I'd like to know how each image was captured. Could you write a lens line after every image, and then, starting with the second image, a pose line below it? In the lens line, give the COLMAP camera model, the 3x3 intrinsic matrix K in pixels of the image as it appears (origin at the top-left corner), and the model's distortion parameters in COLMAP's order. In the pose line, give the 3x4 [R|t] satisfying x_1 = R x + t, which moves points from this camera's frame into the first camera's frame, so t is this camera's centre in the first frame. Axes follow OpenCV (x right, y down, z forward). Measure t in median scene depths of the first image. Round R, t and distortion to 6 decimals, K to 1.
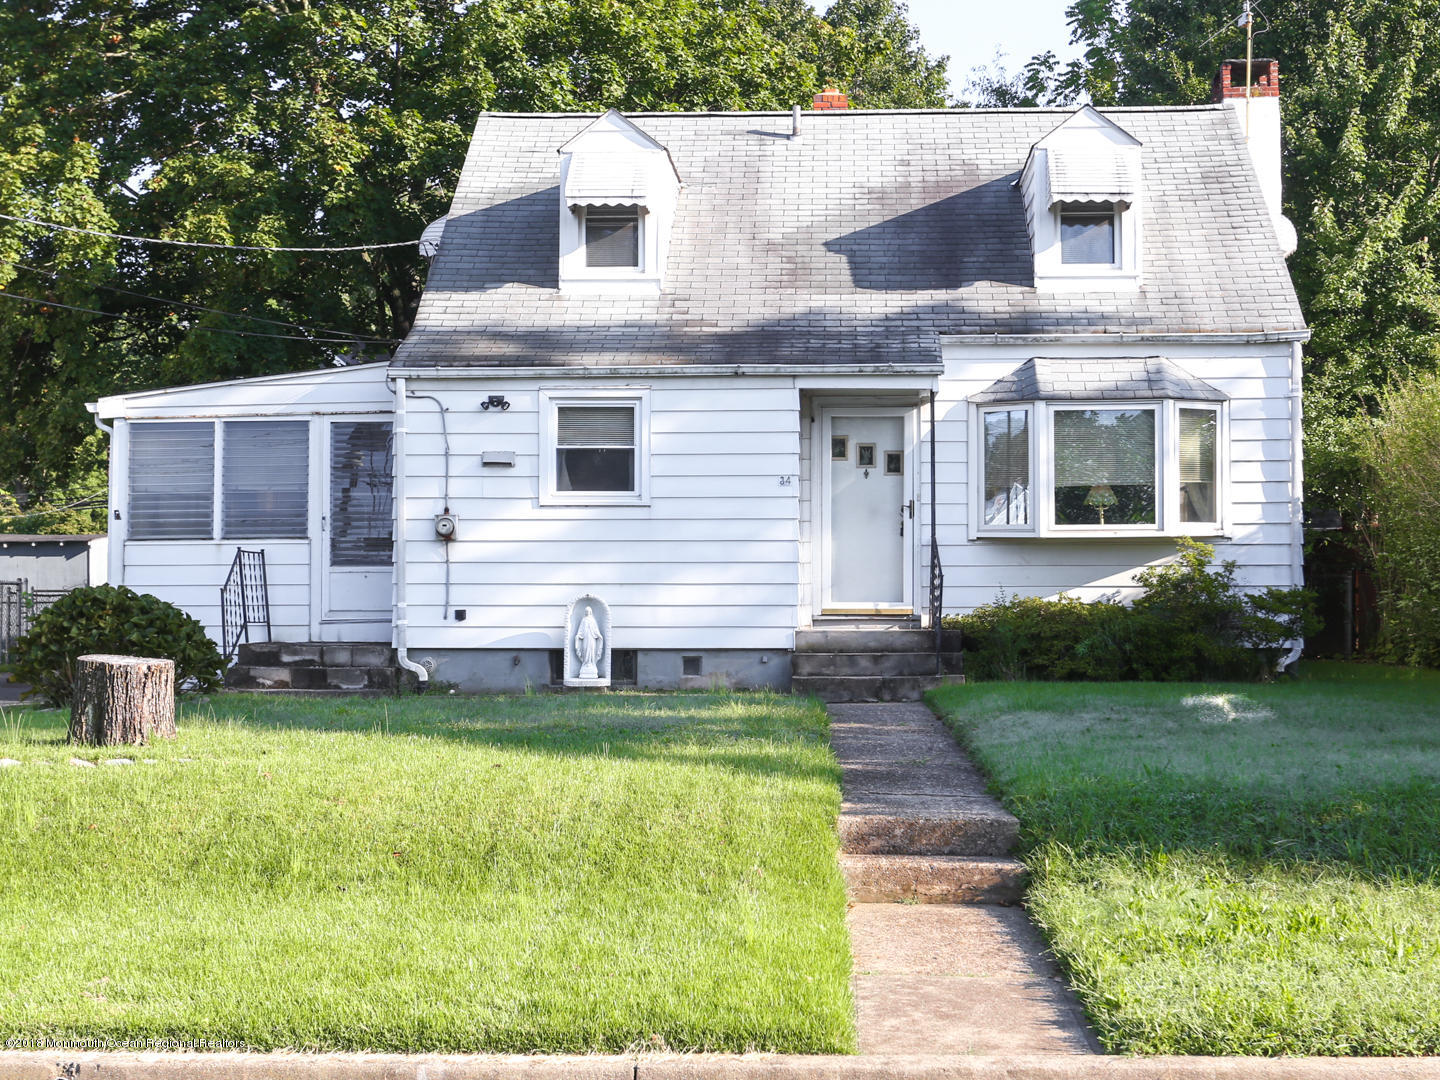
lens RADIAL K [[1750.6, 0, 720.0], [0, 1750.6, 540.0], [0, 0, 1]] dist [0.014222, 0.015527]
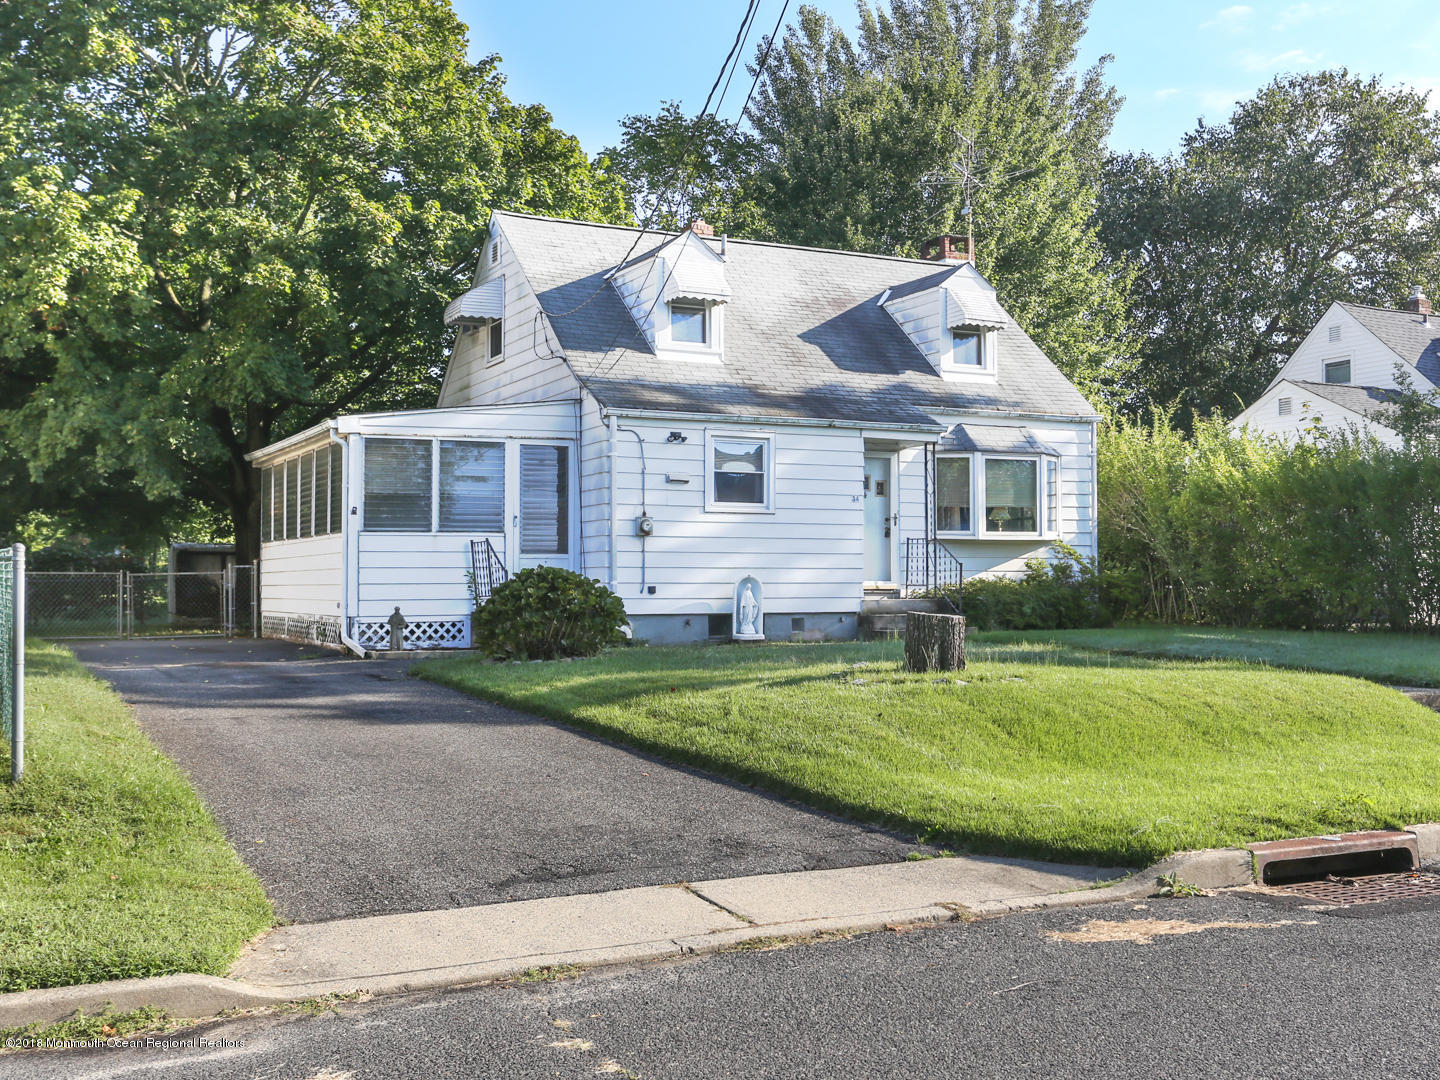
lens RADIAL K [[1335.9, 0, 720.0], [0, 1335.9, 540.0], [0, 0, 1]] dist [0.004742, 0.004810]
pose [[0.897912, 0.013913, 0.439955, -0.561819], [-0.014197, 0.999896, -0.002645, 0.005577], [-0.439946, -0.003871, 0.898016, 0.031558]]
